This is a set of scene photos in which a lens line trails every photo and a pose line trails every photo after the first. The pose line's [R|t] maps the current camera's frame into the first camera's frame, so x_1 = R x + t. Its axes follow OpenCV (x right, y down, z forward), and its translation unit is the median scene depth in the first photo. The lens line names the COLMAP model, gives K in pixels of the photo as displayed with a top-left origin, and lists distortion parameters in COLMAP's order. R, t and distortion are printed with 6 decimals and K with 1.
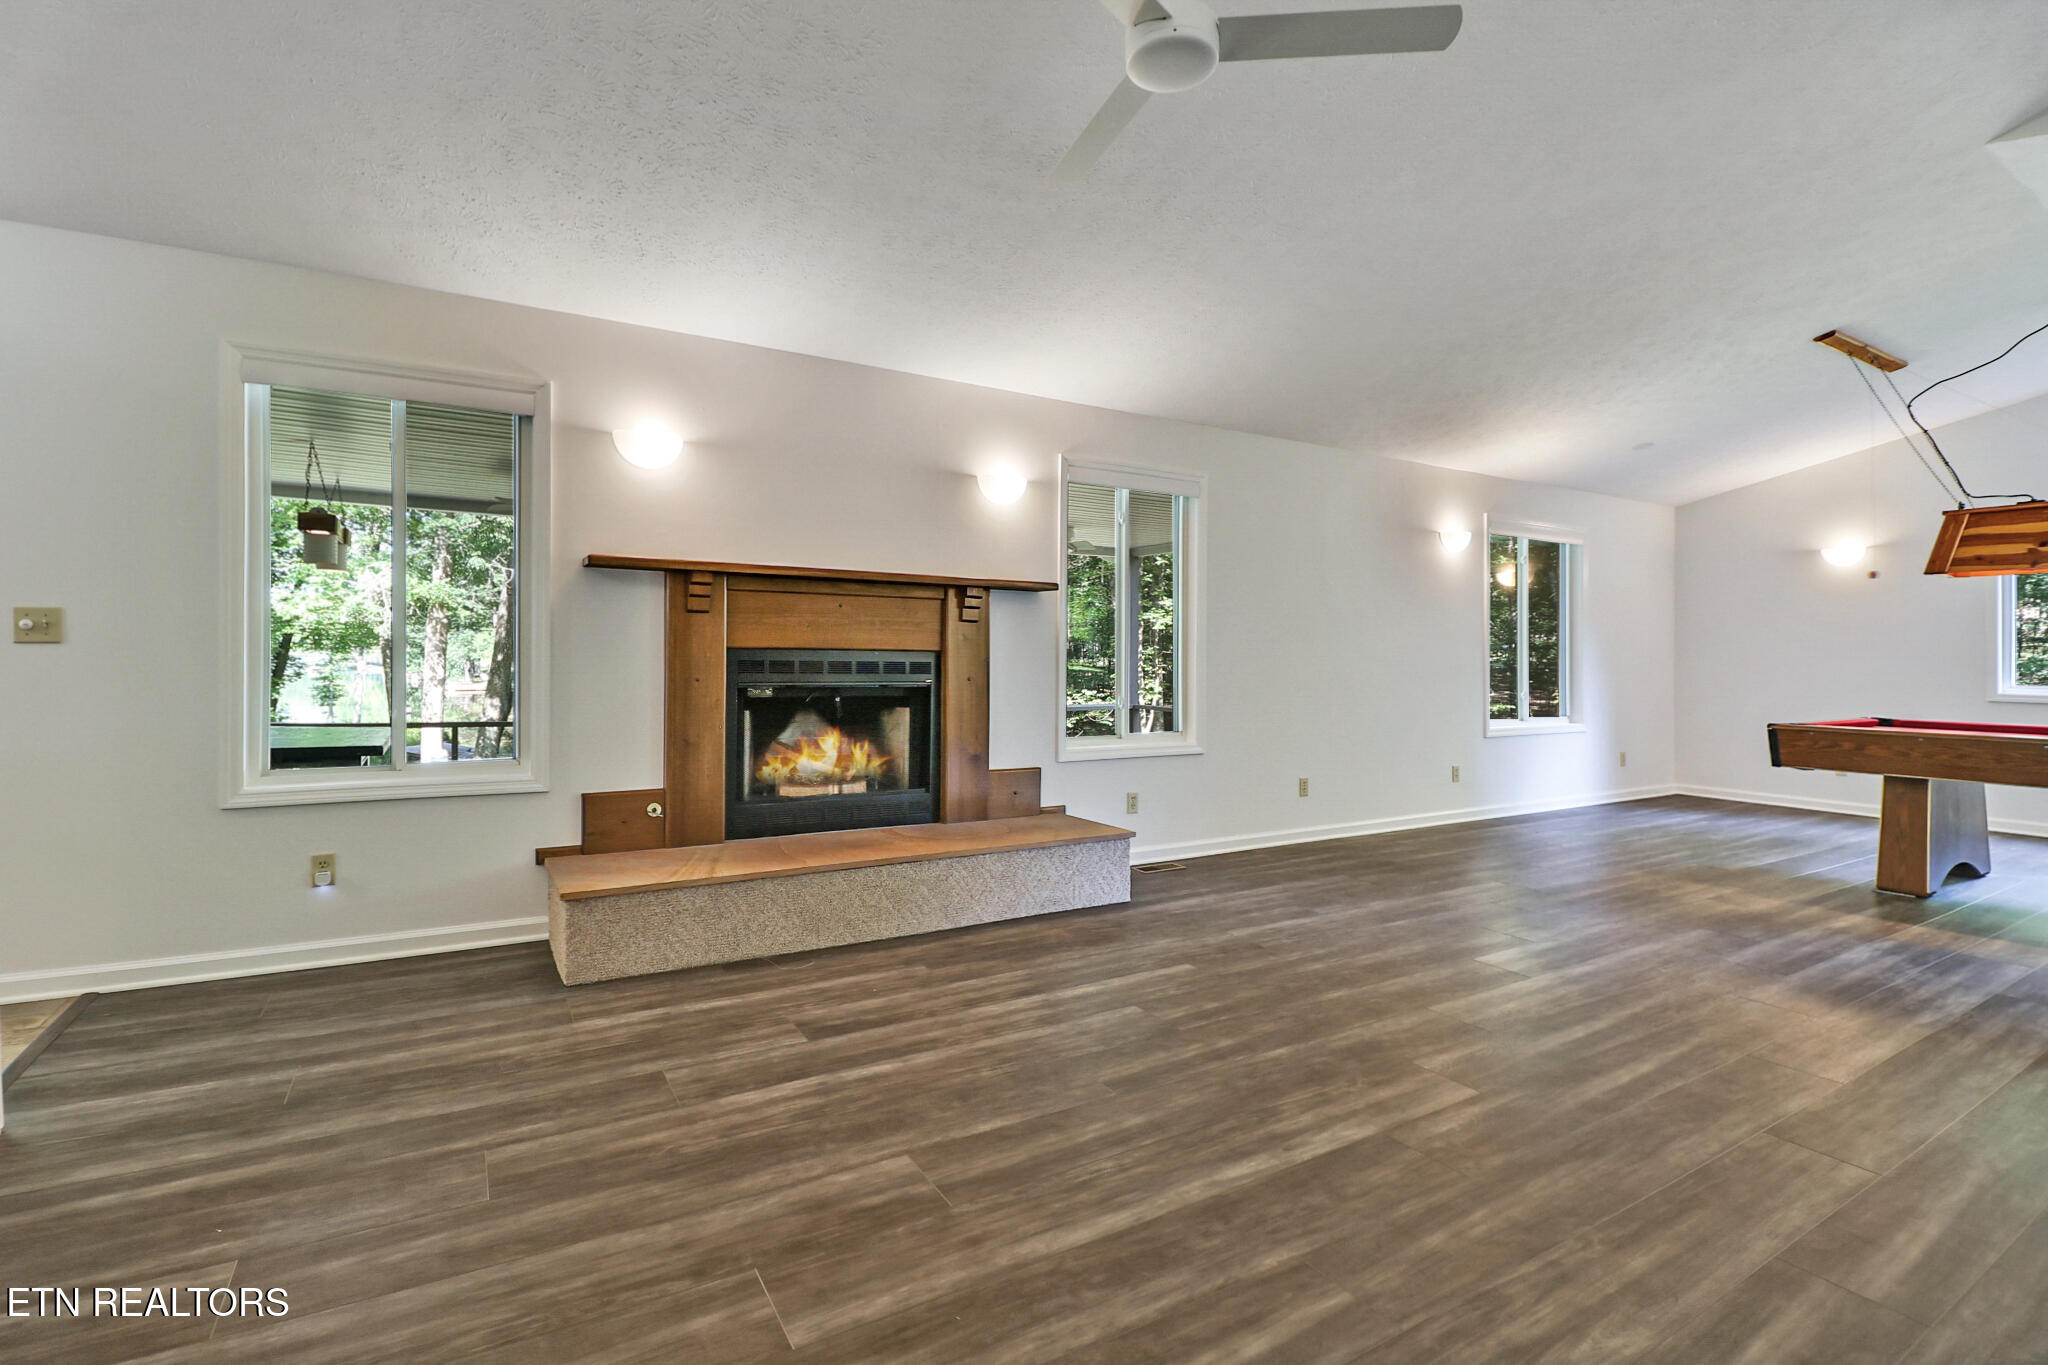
lens RADIAL K [[945.8, 0, 995.5], [0, 945.8, 644.4], [0, 0, 1]] dist [-0.008511, -0.007195]
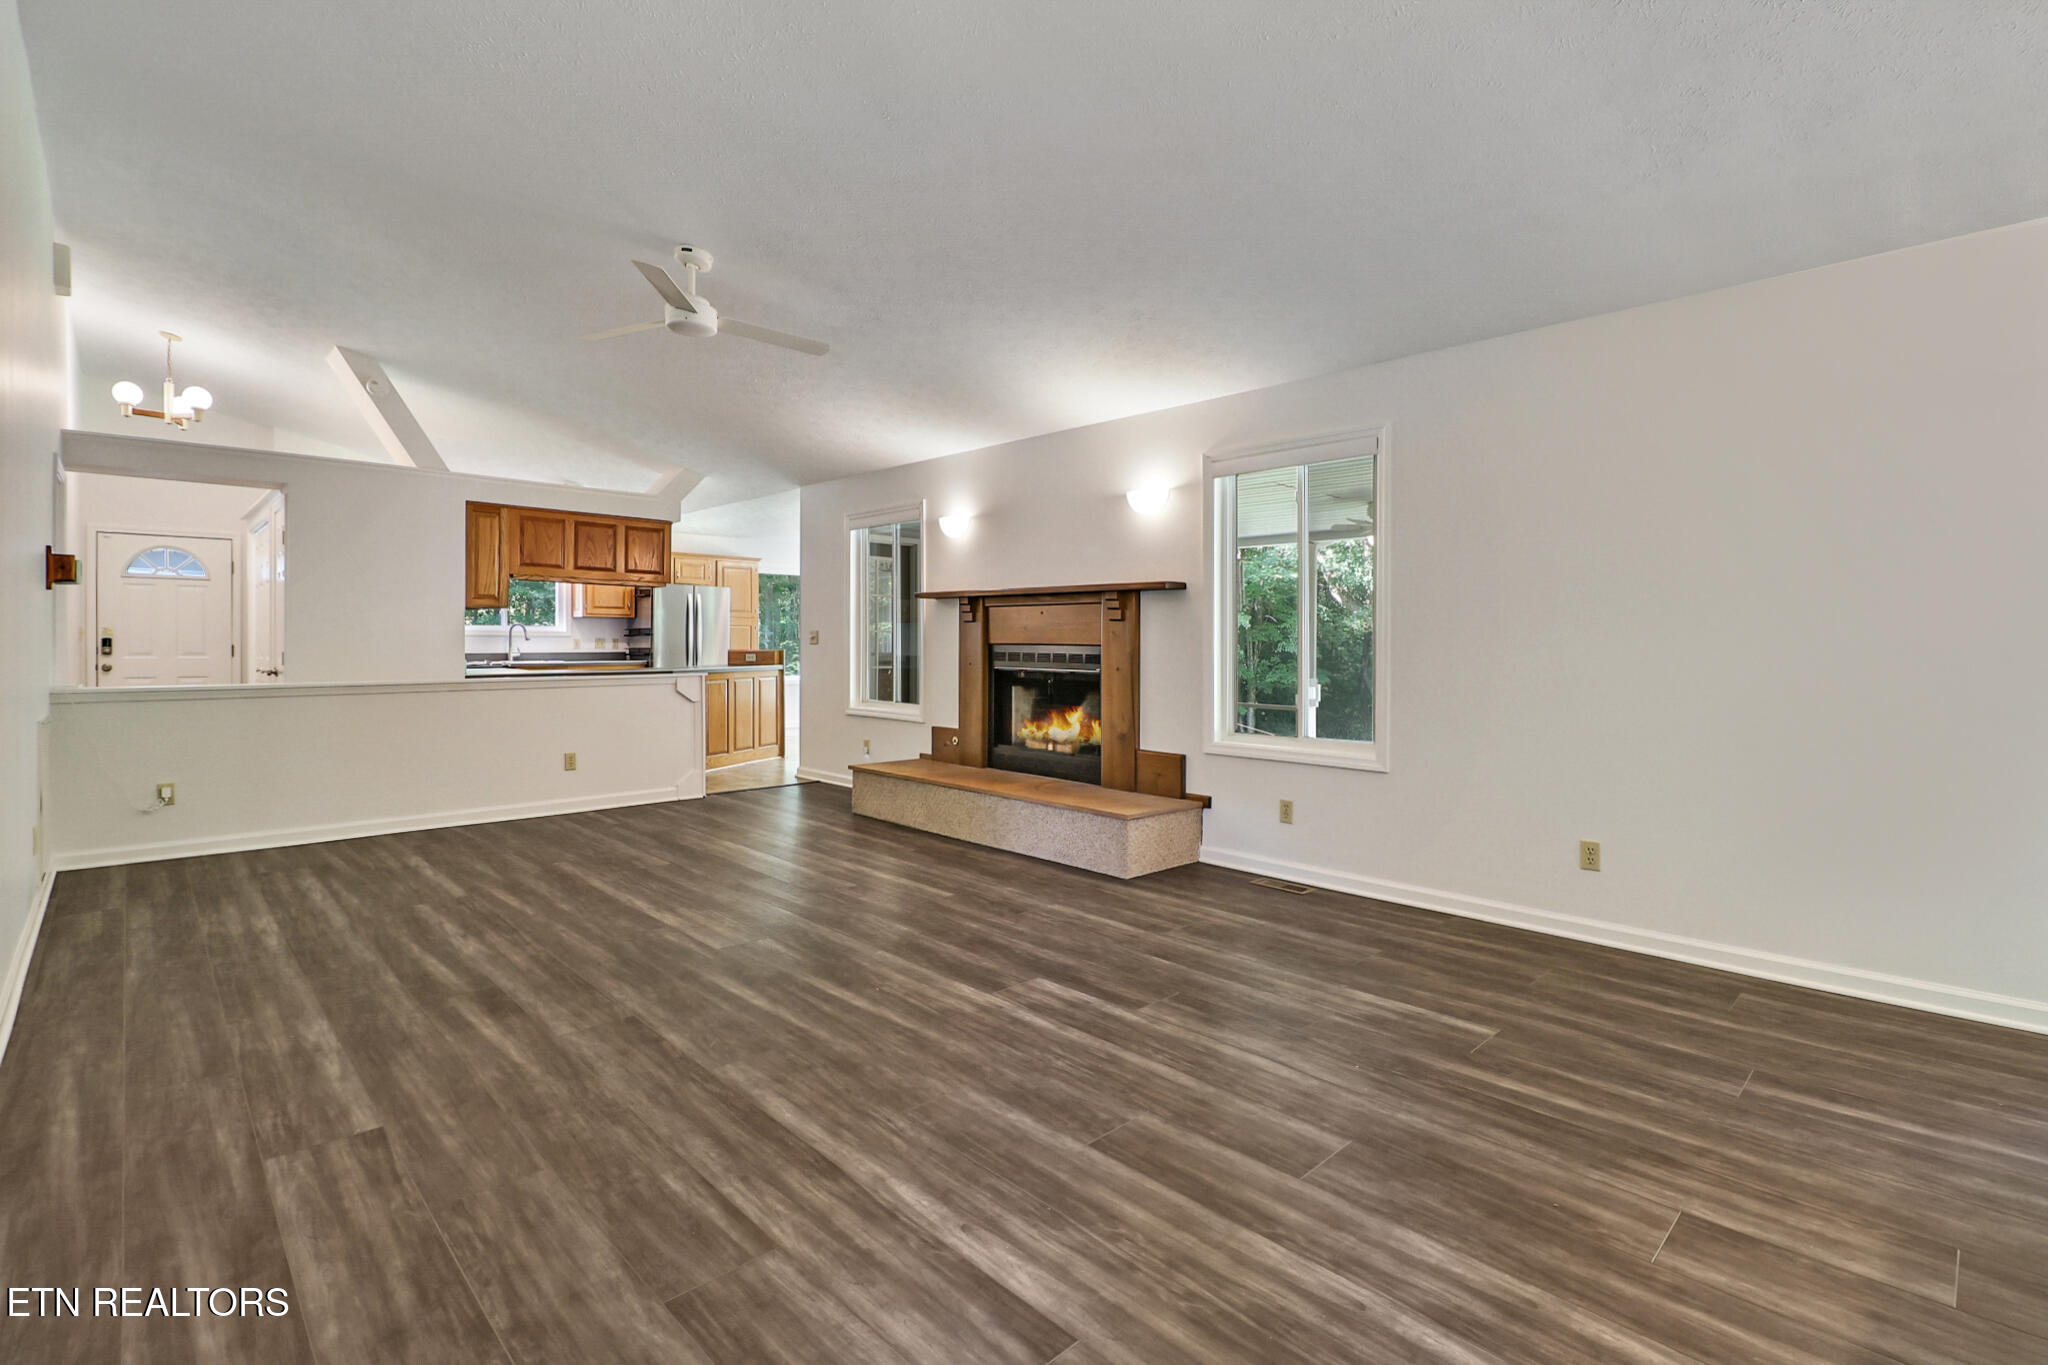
lens RADIAL K [[945.8, 0, 1018.3], [0, 945.8, 655.7], [0, 0, 1]] dist [-0.008511, -0.007195]
pose [[0.230384, 0.002328, -0.973097, 1.317996], [0.002788, 0.999991, 0.003052, 0.019129], [0.973096, -0.003417, 0.230375, 0.731684]]
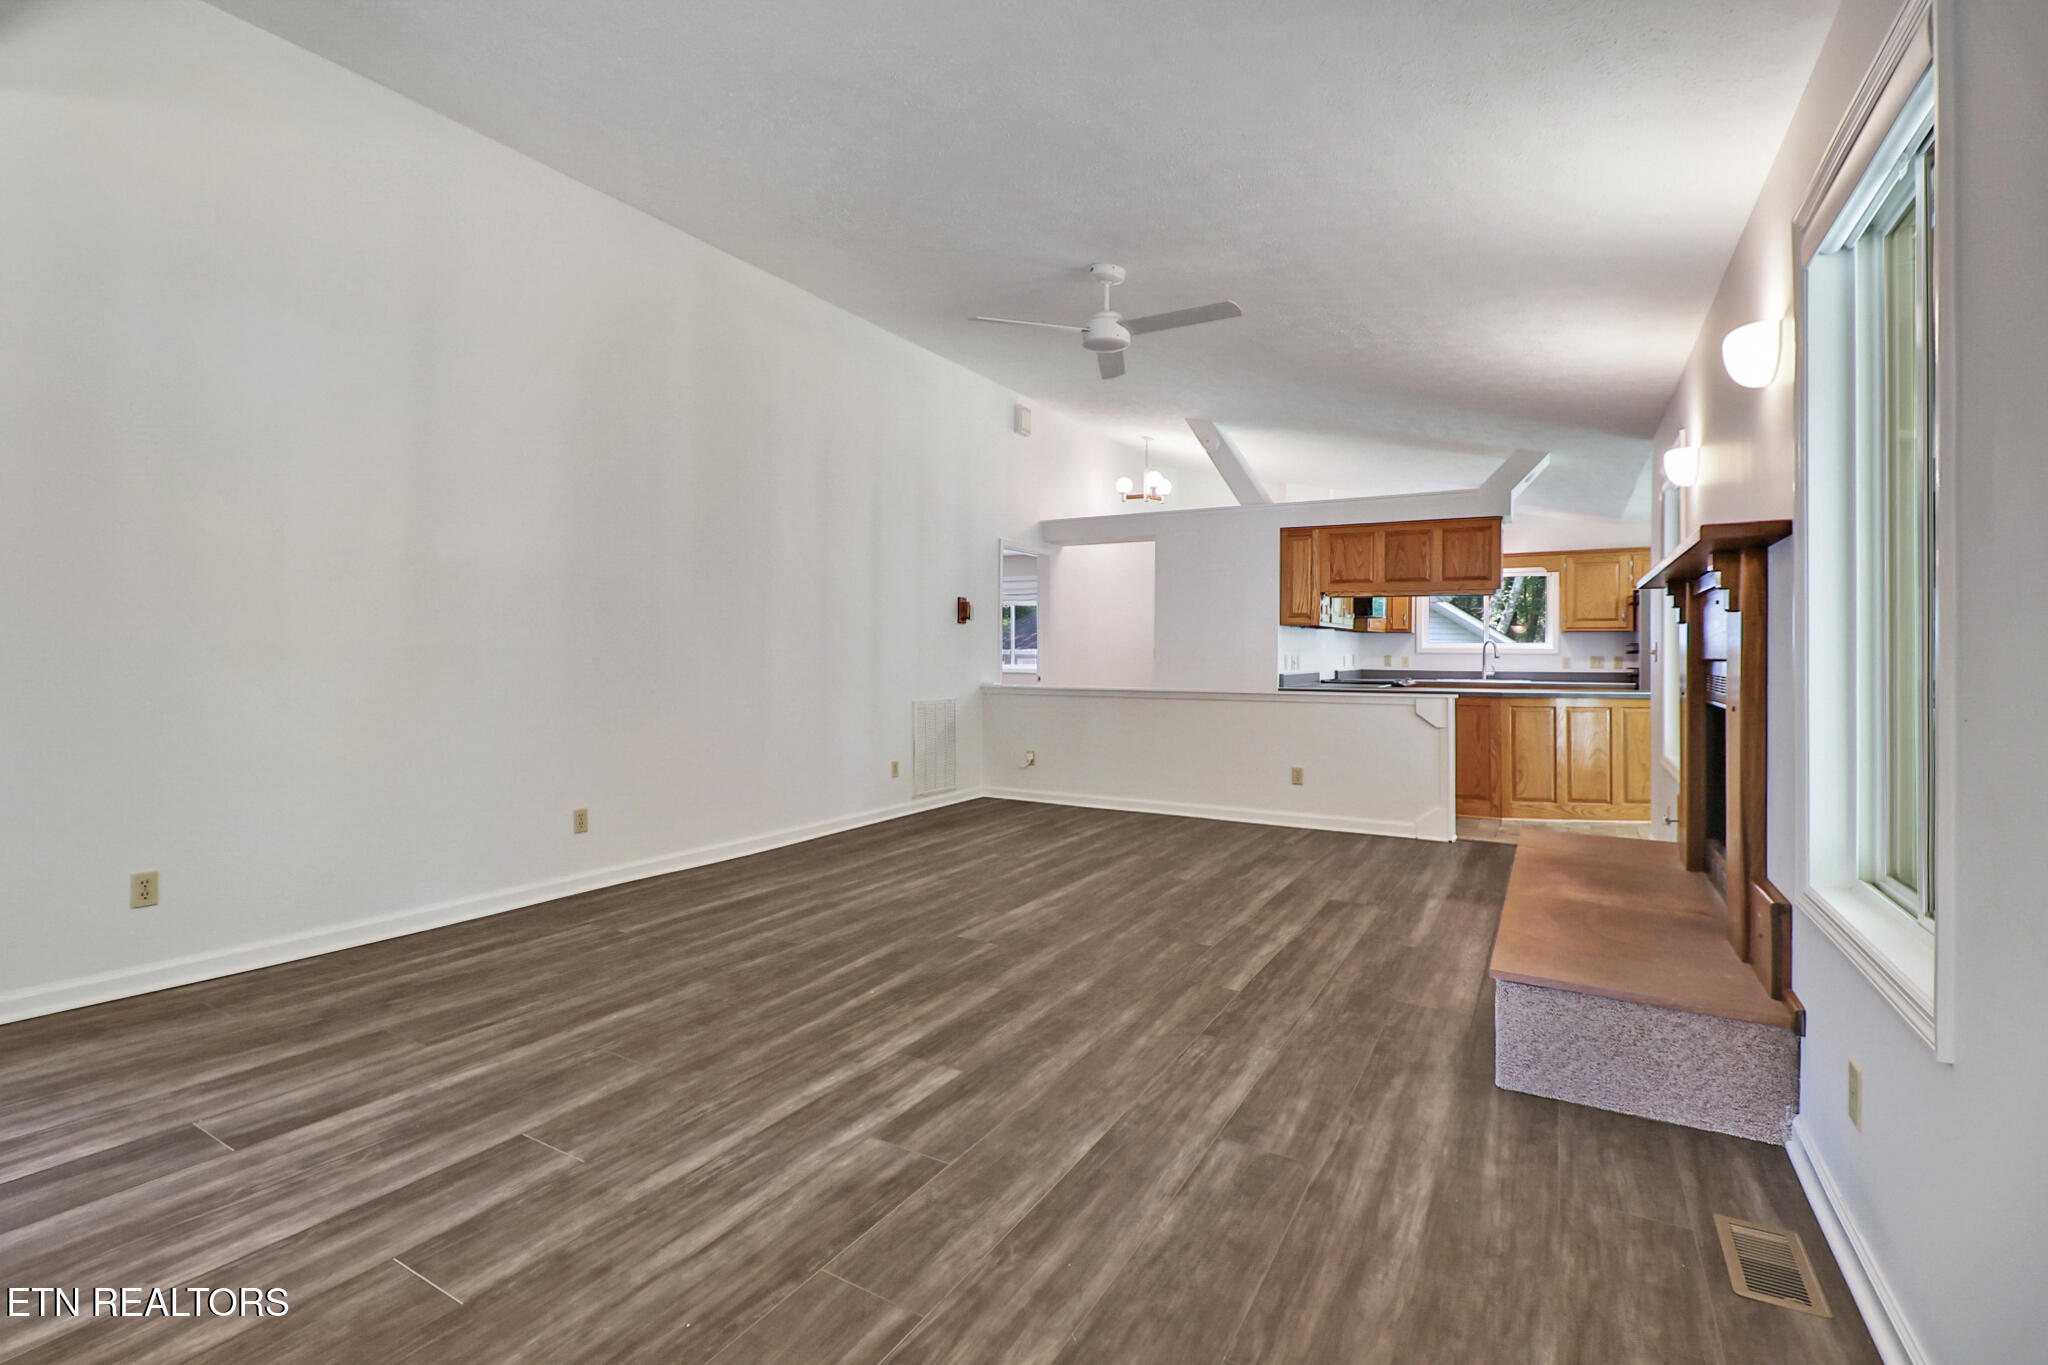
lens RADIAL K [[945.8, 0, 975.1], [0, 945.8, 641.8], [0, 0, 1]] dist [-0.008511, -0.007195]
pose [[-0.880198, -0.026142, -0.473887, 0.806150], [-0.016101, 0.999552, -0.025234, 0.022677], [0.474334, -0.014581, -0.880224, 1.558640]]
